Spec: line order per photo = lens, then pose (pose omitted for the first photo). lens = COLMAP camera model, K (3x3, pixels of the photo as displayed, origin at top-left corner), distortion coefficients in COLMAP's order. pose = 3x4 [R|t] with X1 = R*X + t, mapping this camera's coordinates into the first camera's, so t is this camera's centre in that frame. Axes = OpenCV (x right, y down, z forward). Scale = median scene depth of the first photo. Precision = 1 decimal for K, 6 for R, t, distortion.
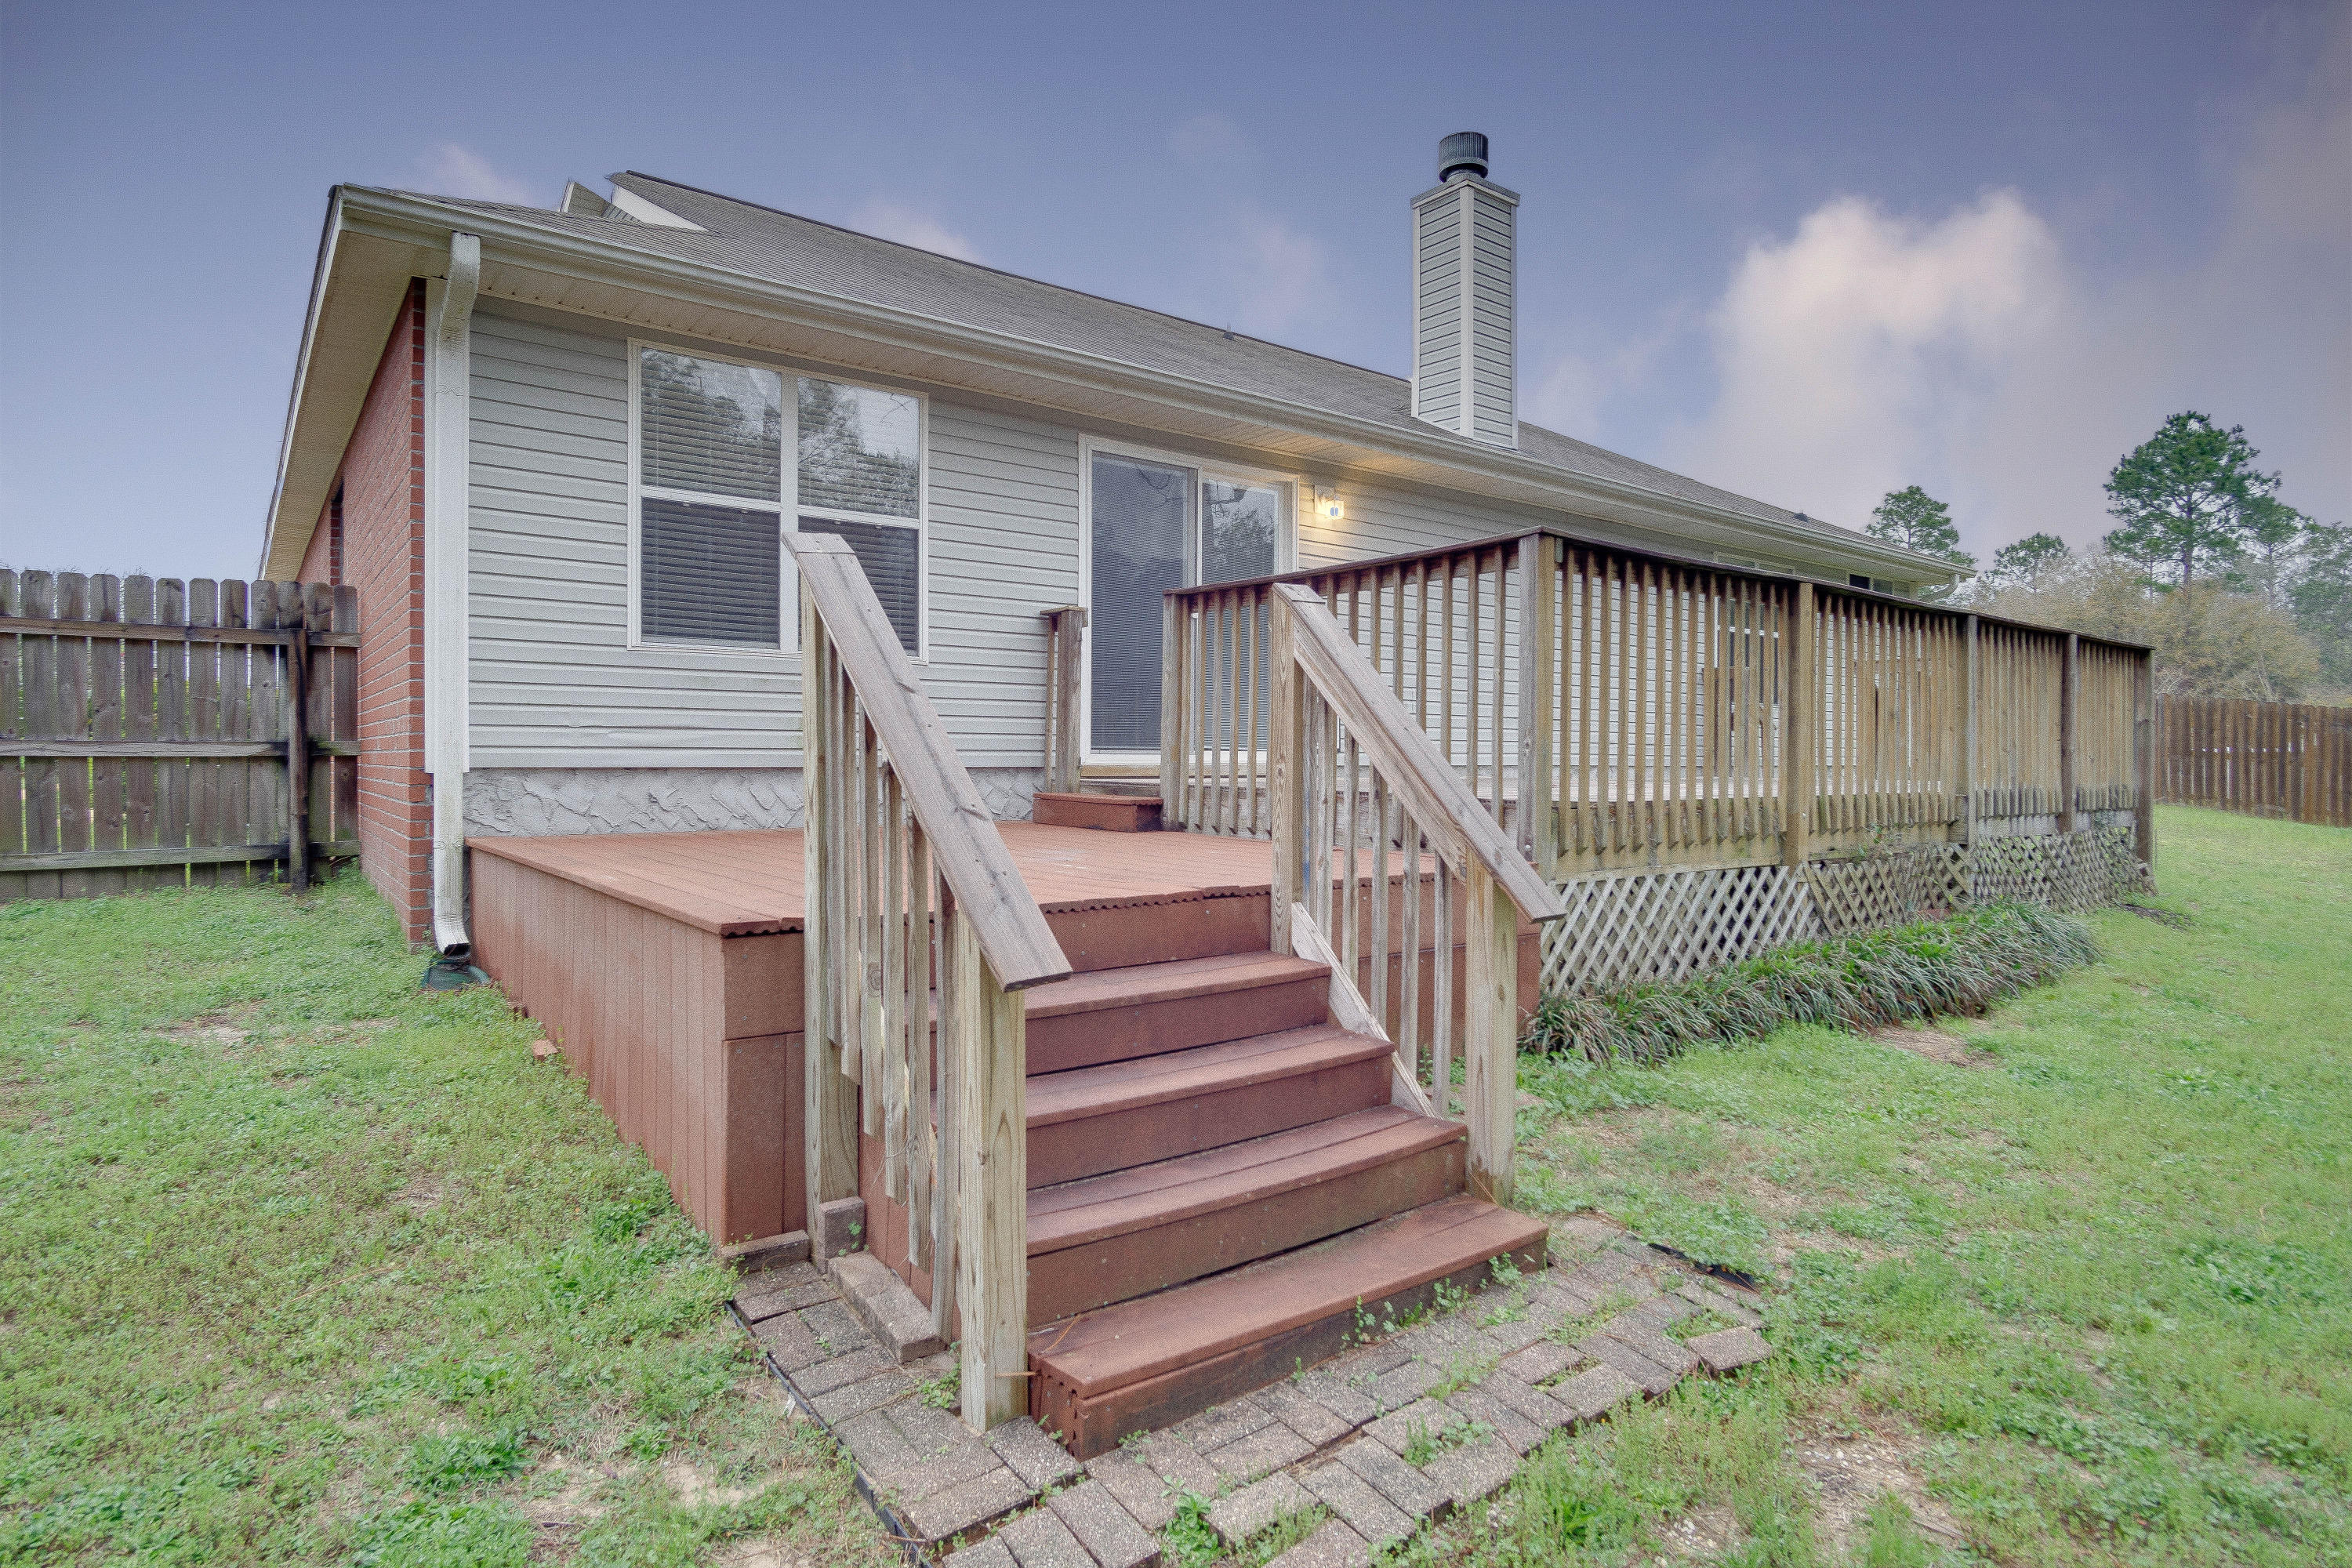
lens RADIAL K [[1255.7, 0, 1177.5], [0, 1255.7, 763.6], [0, 0, 1]] dist [-0.028978, 0.007980]
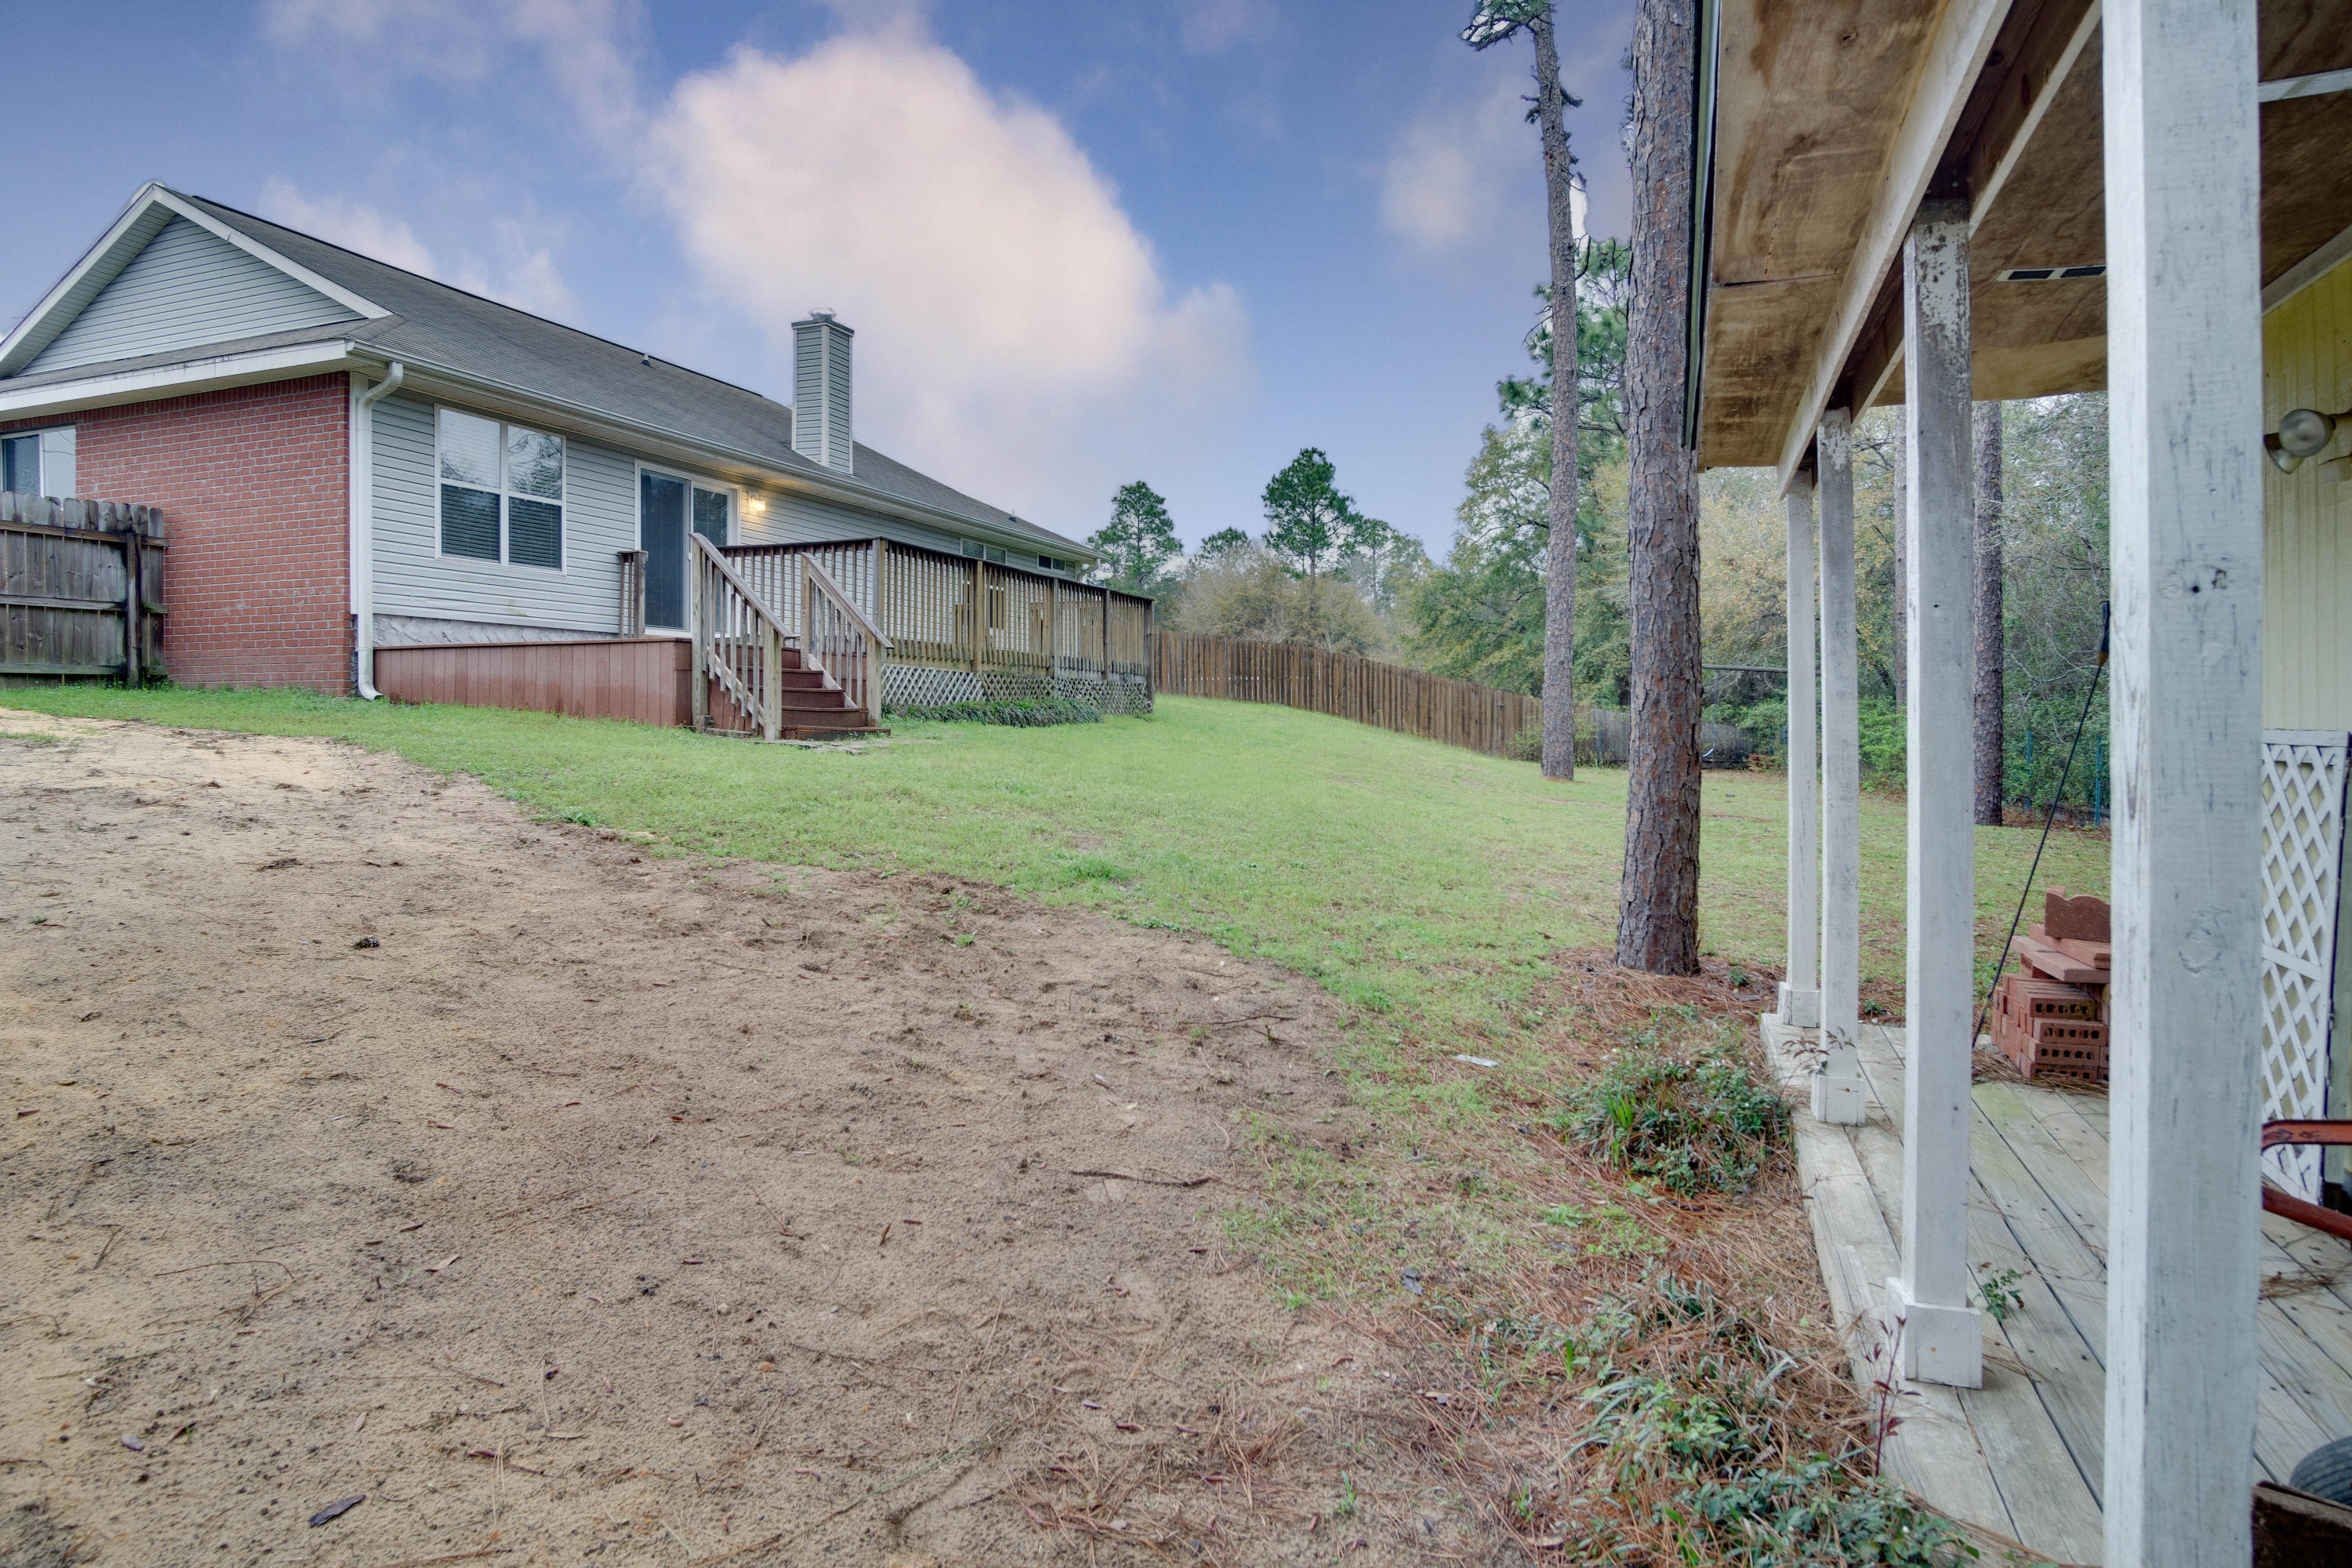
lens RADIAL K [[1255.7, 0, 1167.7], [0, 1255.7, 730.6], [0, 0, 1]] dist [-0.028978, 0.007980]
pose [[0.856605, -0.008327, 0.515906, -0.384384], [0.003594, 0.999942, 0.010172, 0.138876], [-0.515961, -0.006859, 0.856585, -1.095214]]
